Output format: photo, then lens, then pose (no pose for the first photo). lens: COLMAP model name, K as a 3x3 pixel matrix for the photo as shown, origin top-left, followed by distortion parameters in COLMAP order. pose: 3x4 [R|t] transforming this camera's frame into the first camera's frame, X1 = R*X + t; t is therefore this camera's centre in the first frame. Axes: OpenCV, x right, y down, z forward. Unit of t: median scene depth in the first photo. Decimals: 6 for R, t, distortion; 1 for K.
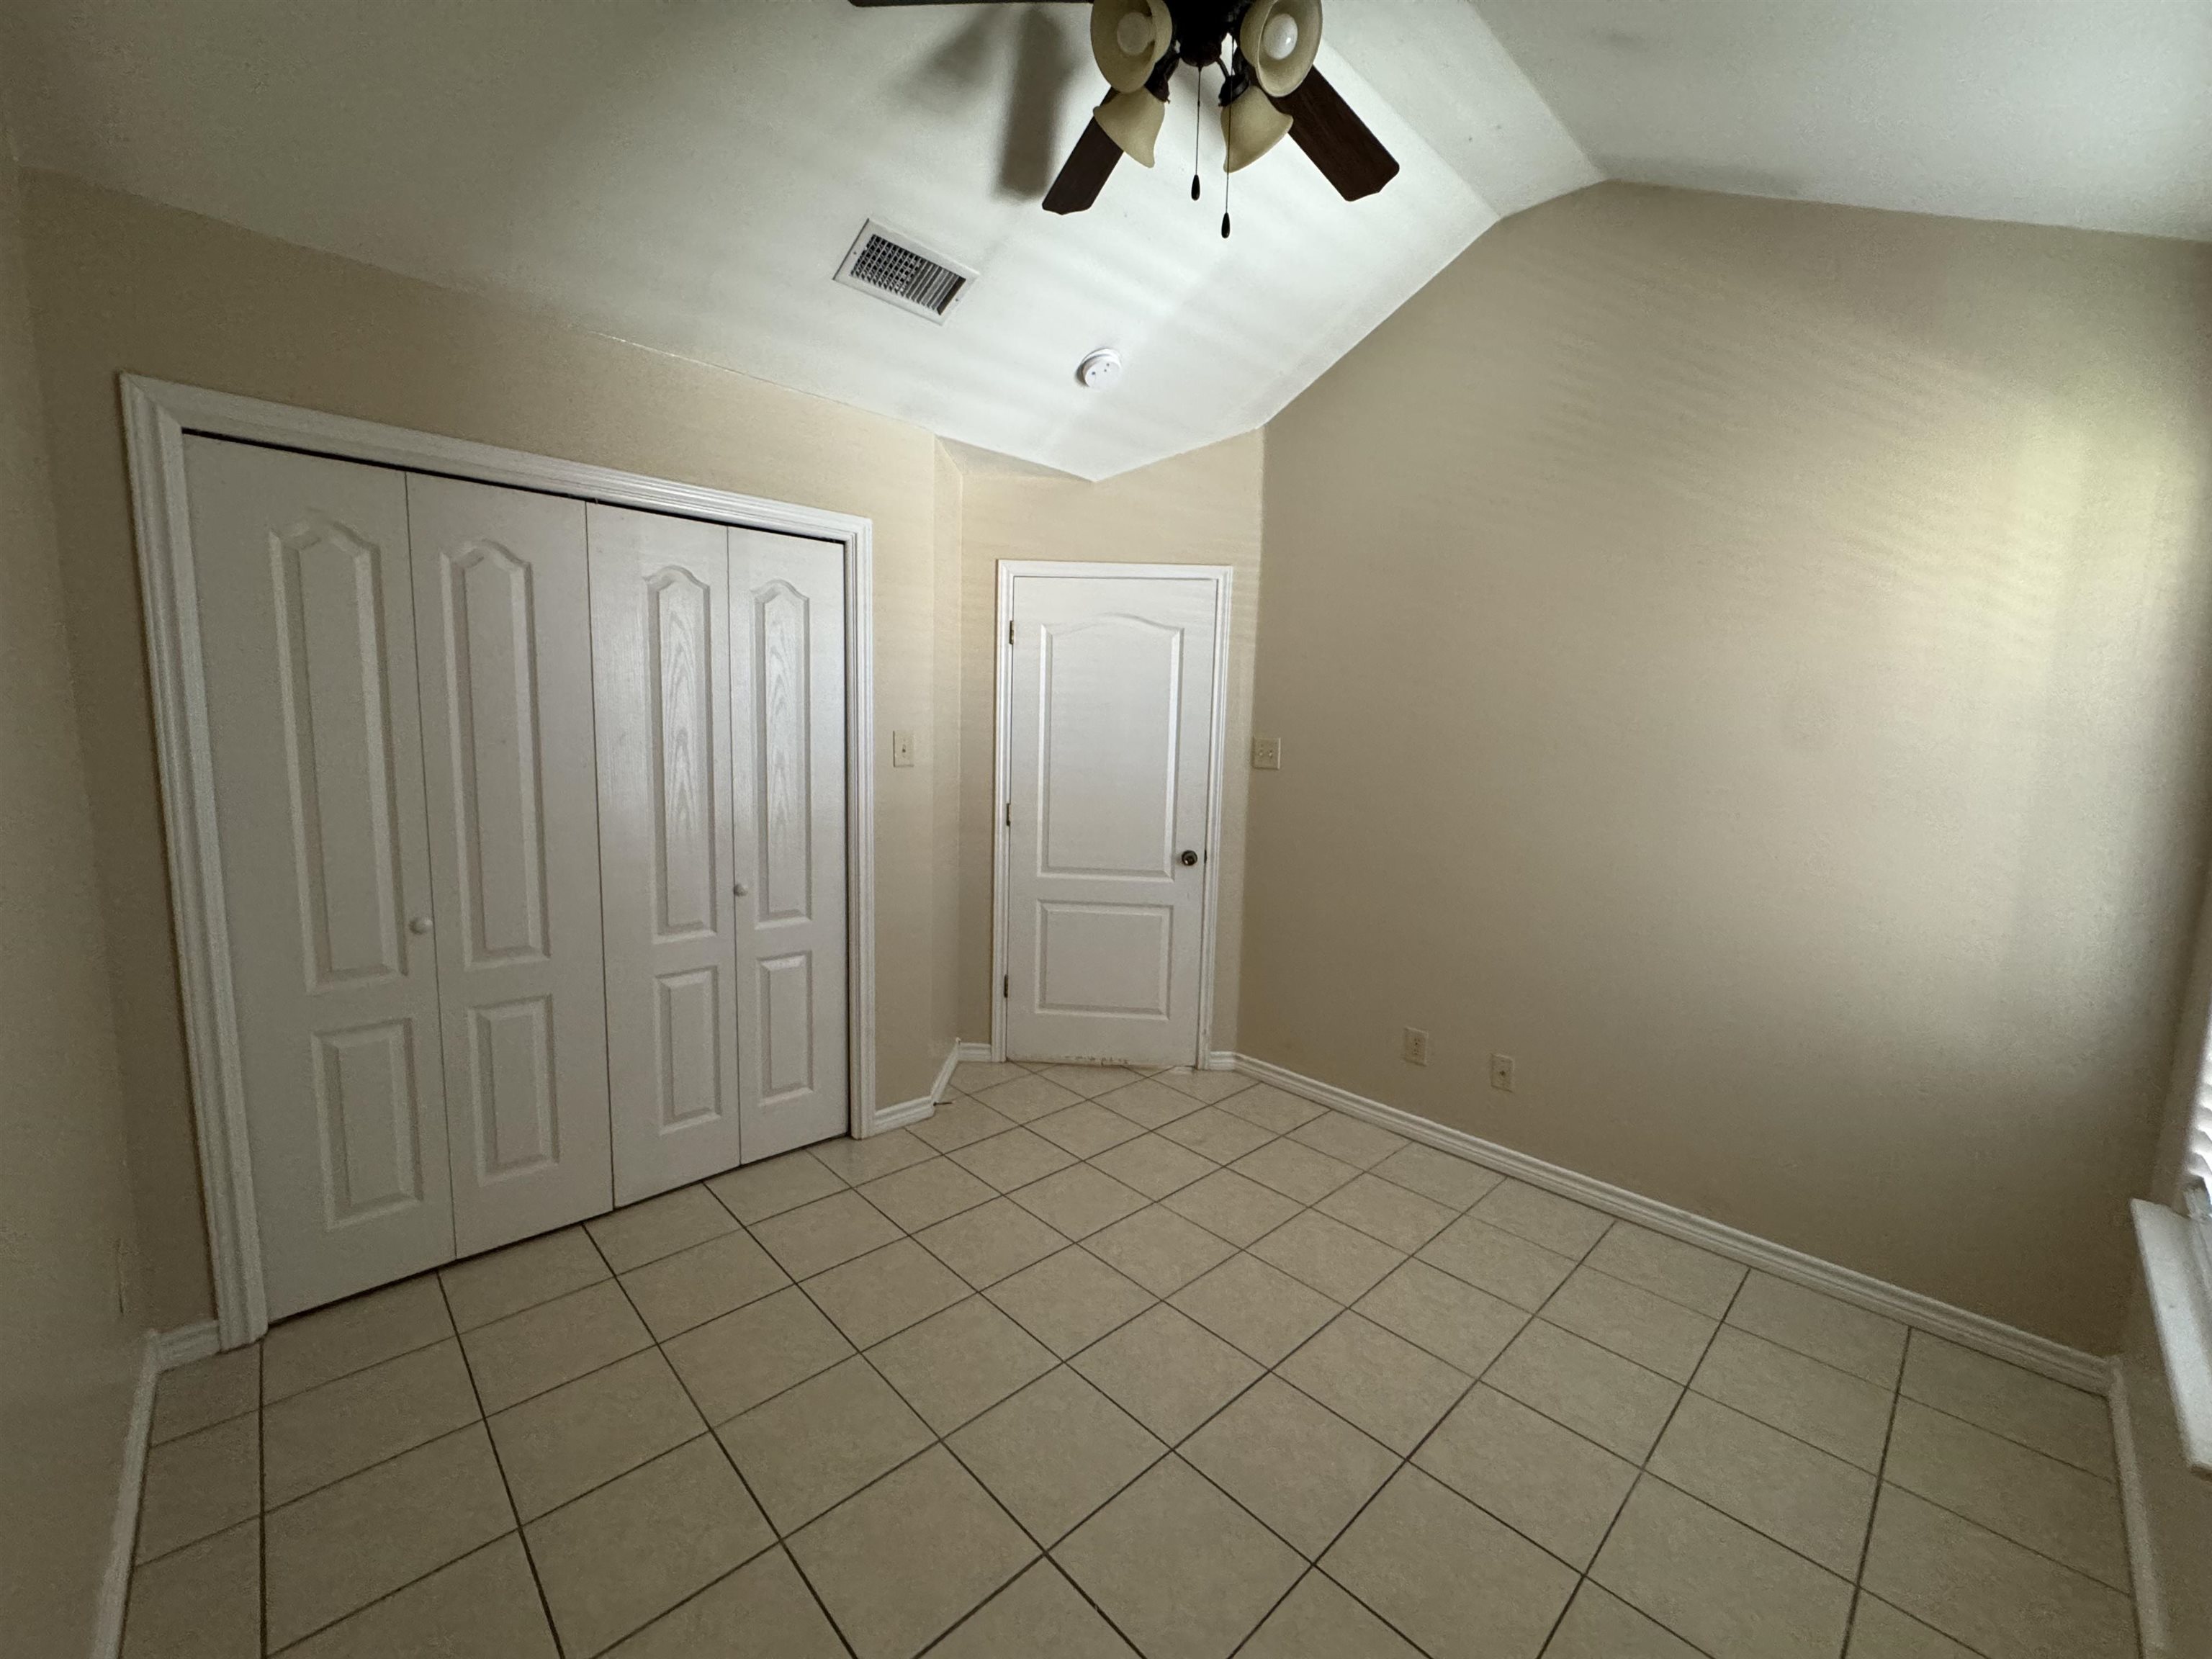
lens RADIAL K [[882.2, 0, 1106.0], [0, 882.2, 830.6], [0, 0, 1]] dist [-0.005712, 0.000651]
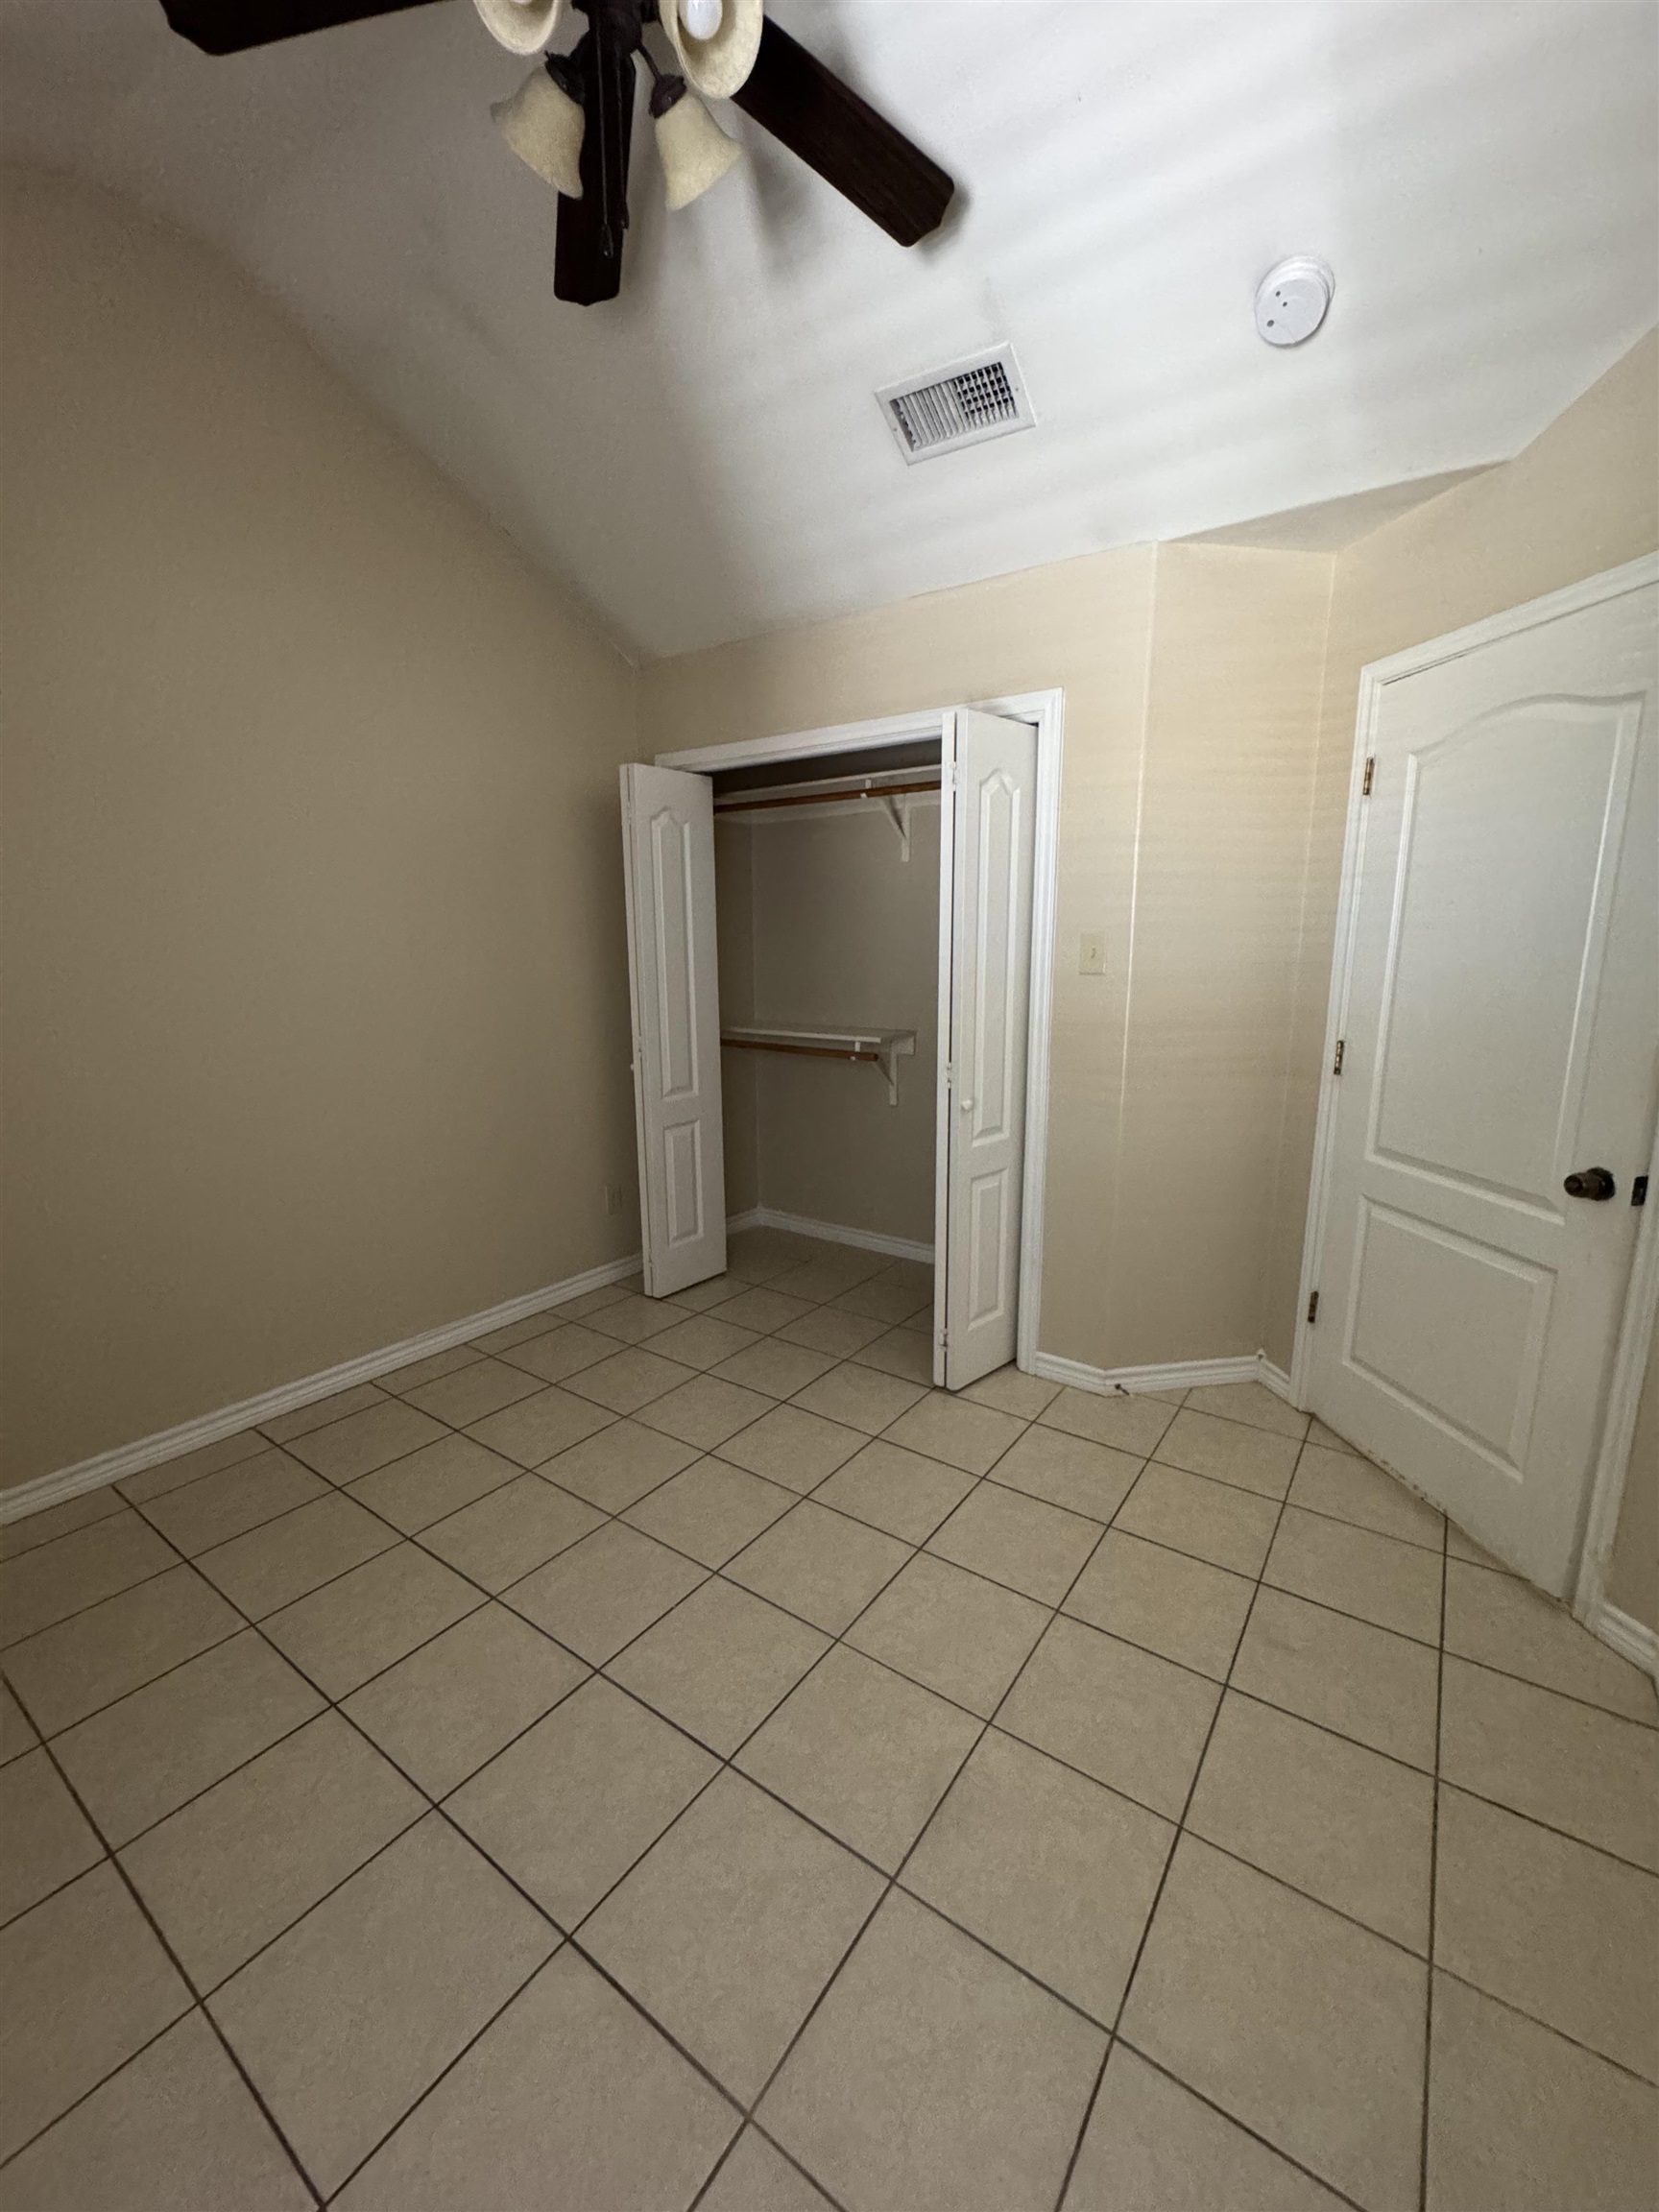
lens RADIAL K [[882.2, 0, 831.9], [0, 882.2, 1107.2], [0, 0, 1]] dist [-0.005712, 0.000651]
pose [[0.192675, 0.155284, -0.968898, 0.699706], [-0.115148, 0.984155, 0.134831, -0.039937], [0.974483, 0.085588, 0.207502, 0.733525]]
